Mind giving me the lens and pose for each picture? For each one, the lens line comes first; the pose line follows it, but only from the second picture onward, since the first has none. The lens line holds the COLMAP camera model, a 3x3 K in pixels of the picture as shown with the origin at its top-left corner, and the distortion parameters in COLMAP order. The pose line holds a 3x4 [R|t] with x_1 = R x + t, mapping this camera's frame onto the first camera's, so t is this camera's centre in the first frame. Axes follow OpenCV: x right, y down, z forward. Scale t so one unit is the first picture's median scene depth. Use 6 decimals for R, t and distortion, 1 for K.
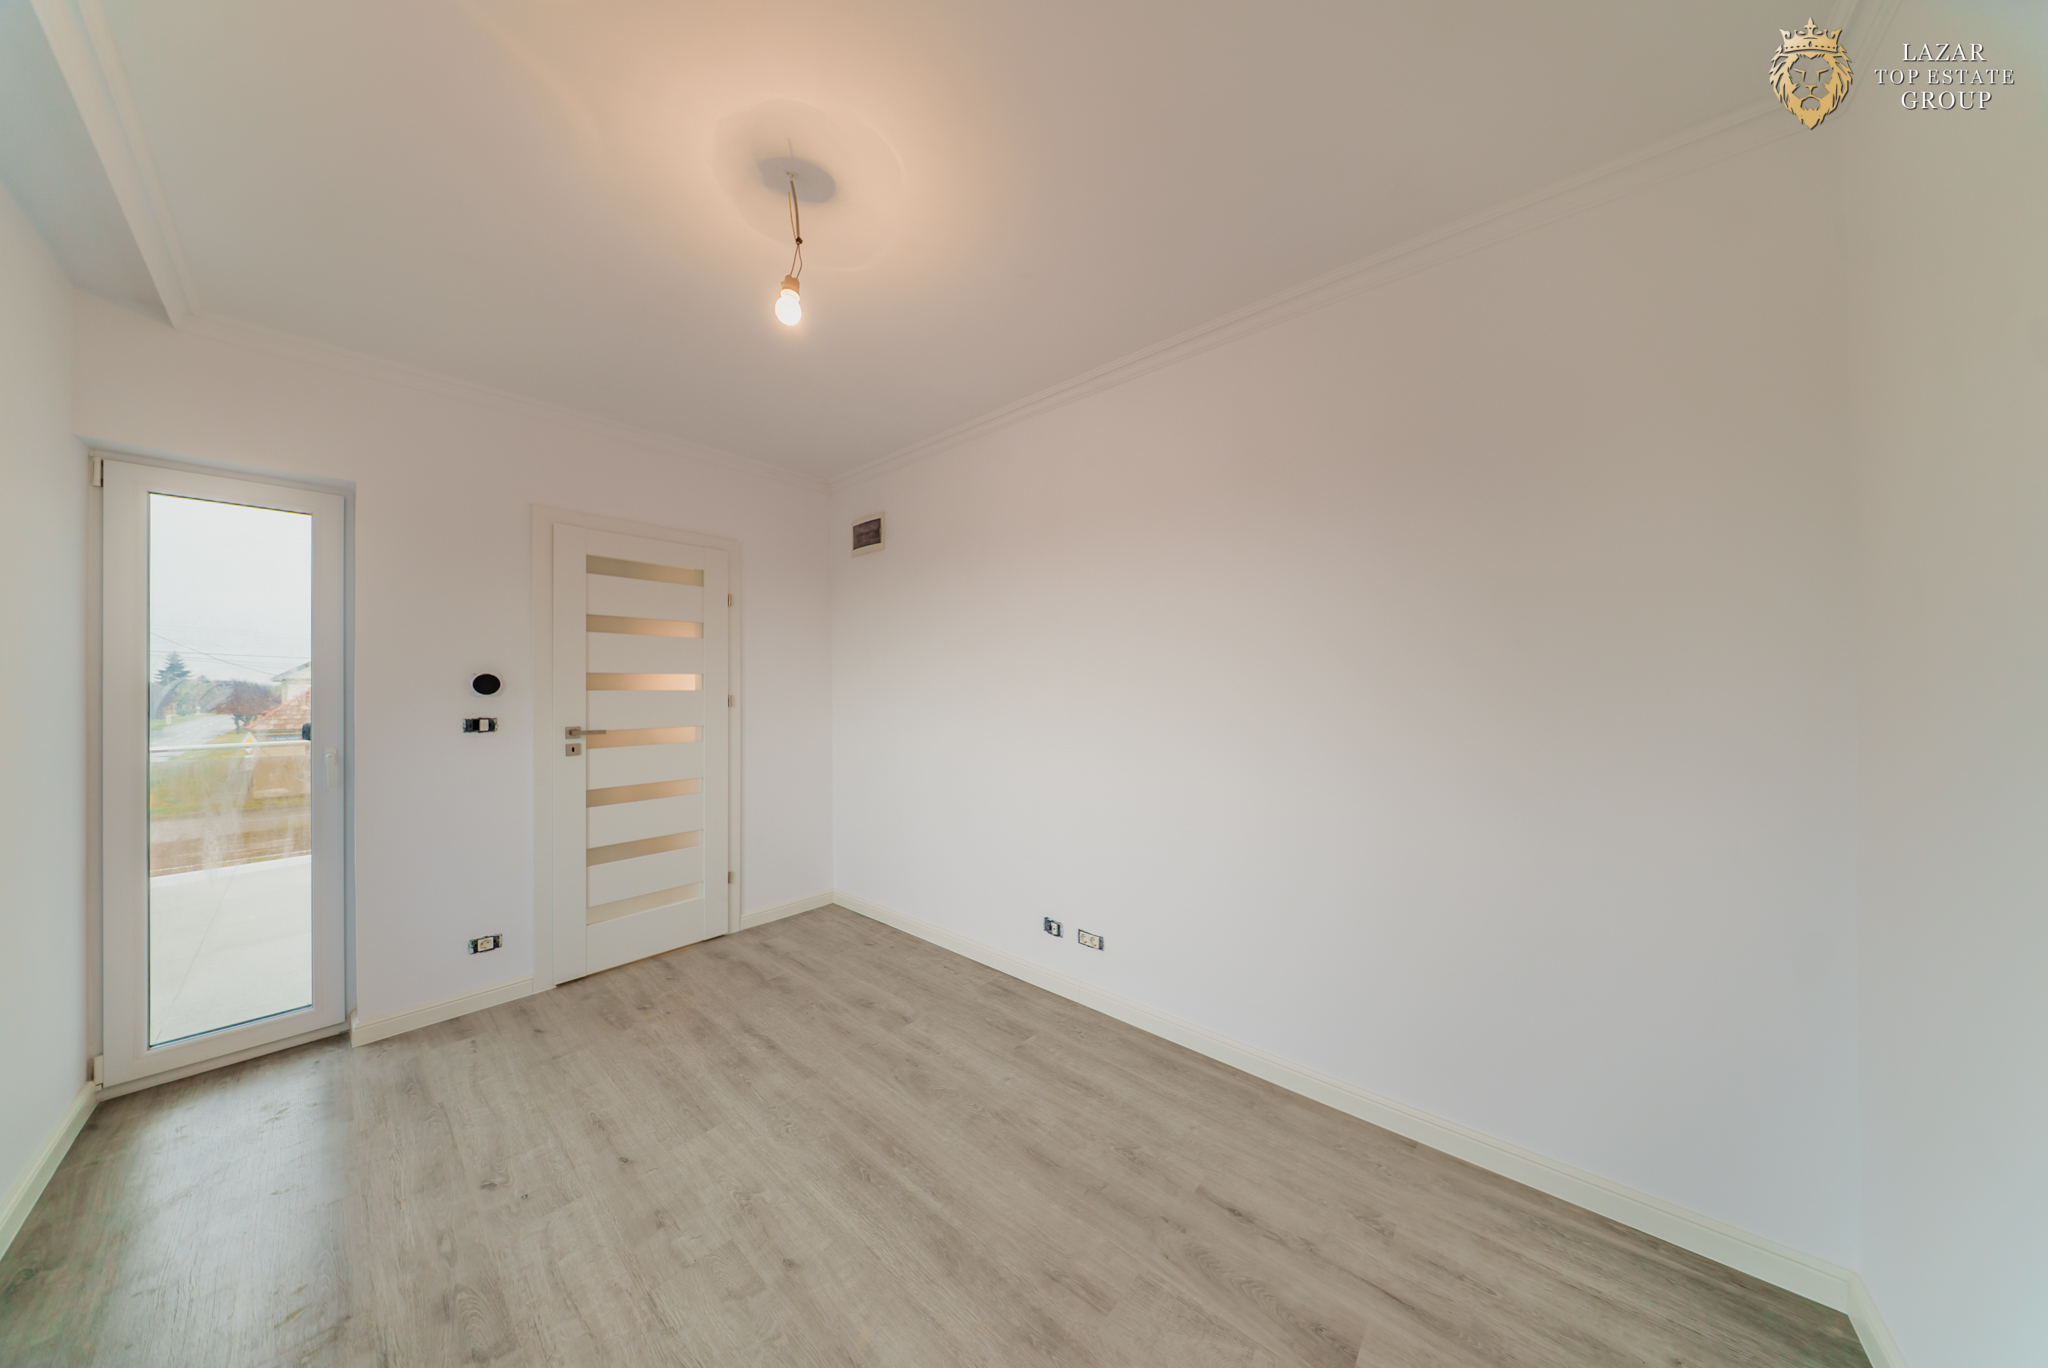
lens RADIAL K [[603.5, 0, 1043.9], [0, 603.5, 686.3], [0, 0, 1]] dist [-0.000765, -0.001201]
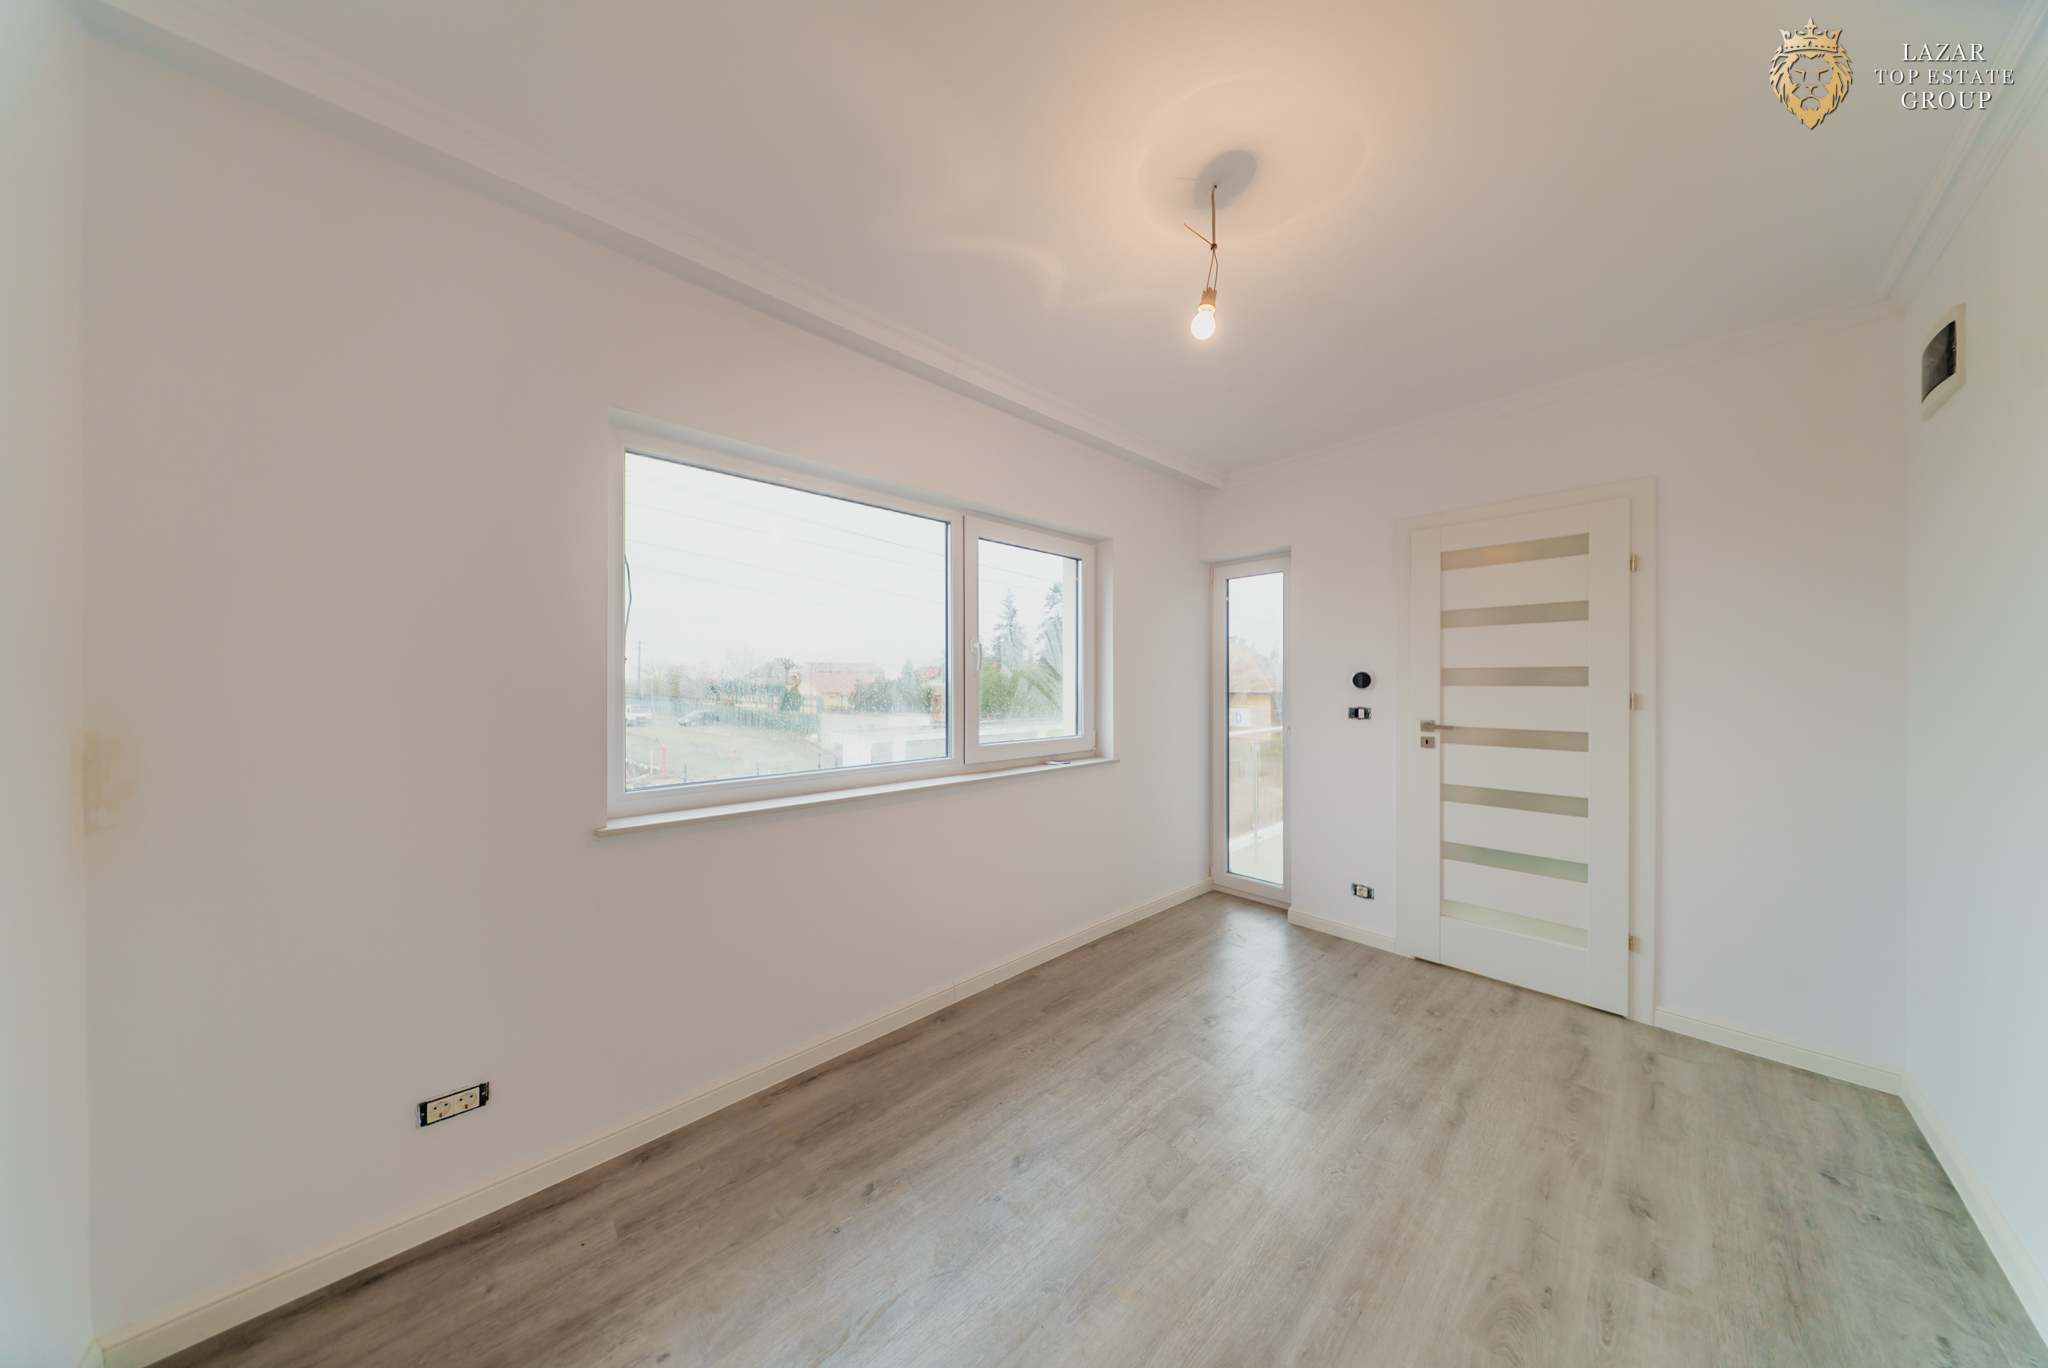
lens RADIAL K [[603.5, 0, 1023.0], [0, 603.5, 688.4], [0, 0, 1]] dist [-0.000765, -0.001201]
pose [[-0.113241, 0.014707, -0.993459, 0.370739], [0.001283, 0.999892, 0.014656, -0.005423], [0.993567, 0.000385, -0.113248, 0.453884]]
